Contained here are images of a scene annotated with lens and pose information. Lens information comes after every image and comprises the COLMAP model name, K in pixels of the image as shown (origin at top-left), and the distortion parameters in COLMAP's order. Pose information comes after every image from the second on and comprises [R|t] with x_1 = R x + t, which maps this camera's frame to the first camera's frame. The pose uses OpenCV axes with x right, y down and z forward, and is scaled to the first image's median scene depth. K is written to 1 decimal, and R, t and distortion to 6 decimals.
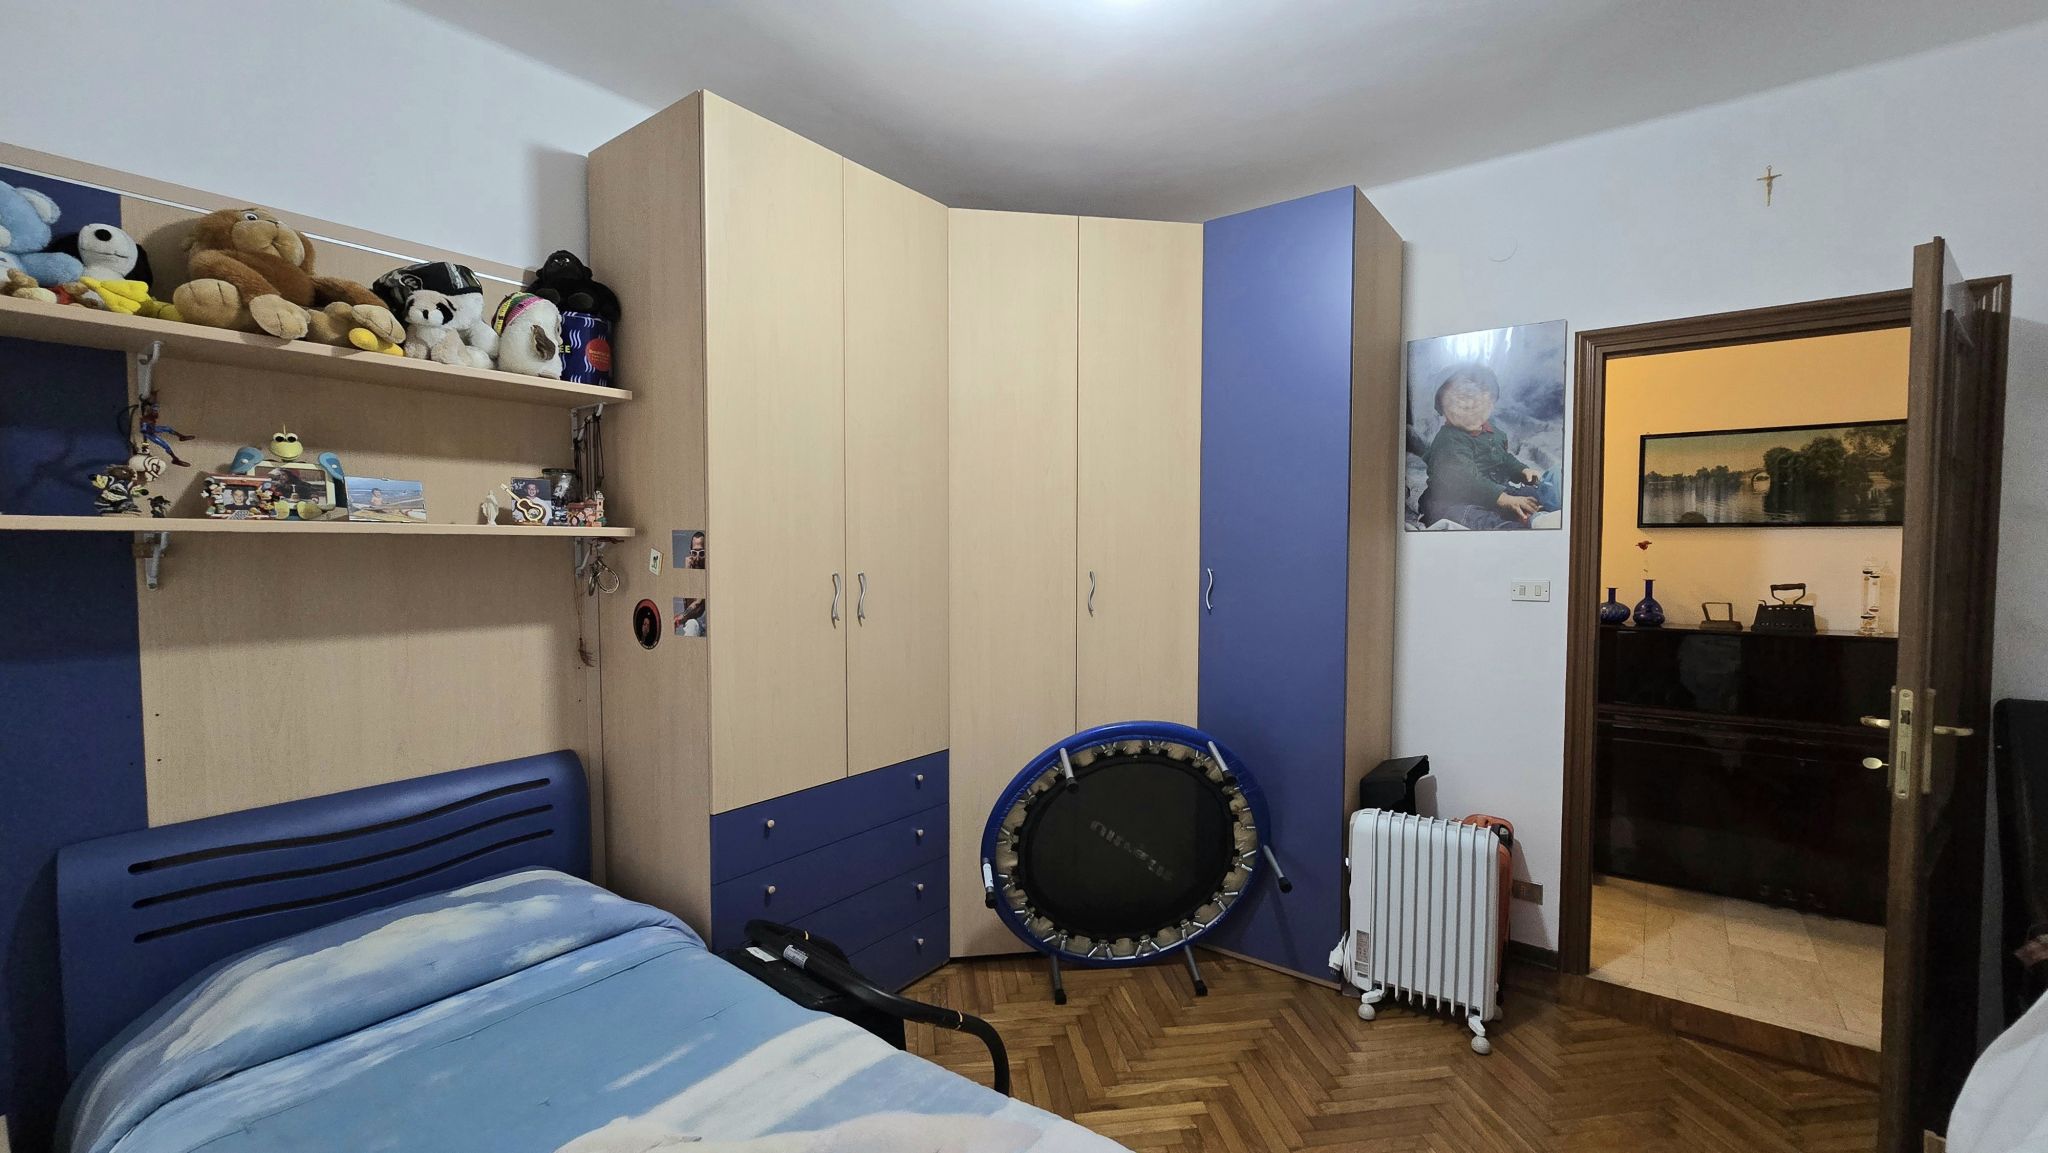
lens RADIAL K [[843.6, 0, 1042.6], [0, 843.6, 576.5], [0, 0, 1]] dist [-0.003122, 0.001168]
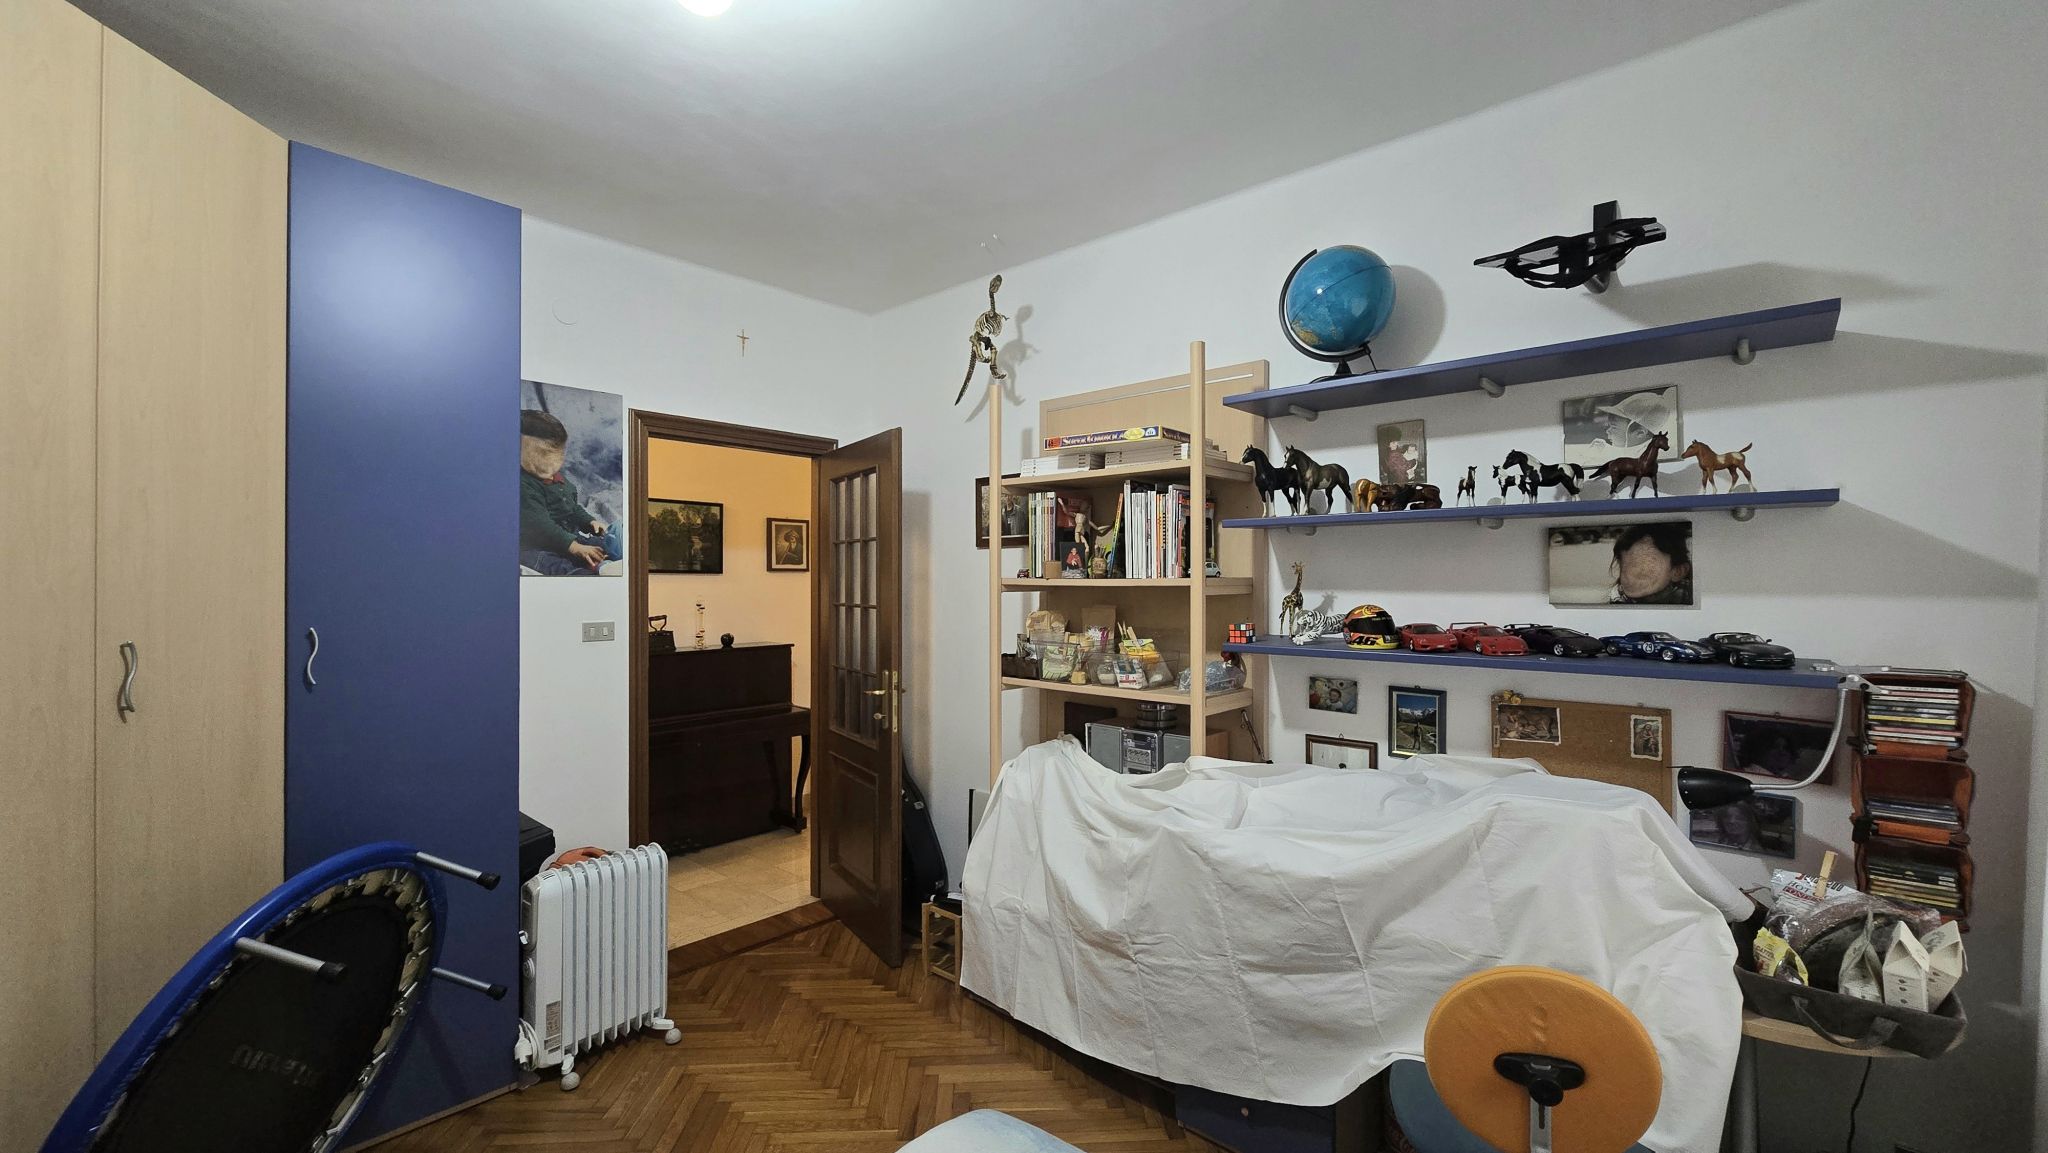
lens RADIAL K [[843.6, 0, 1031.6], [0, 843.6, 581.6], [0, 0, 1]] dist [-0.003122, 0.001168]
pose [[0.086825, -0.000999, 0.996223, -0.484693], [0.031947, 0.999488, -0.001782, -0.029533], [-0.995711, 0.031981, 0.086813, 0.350145]]
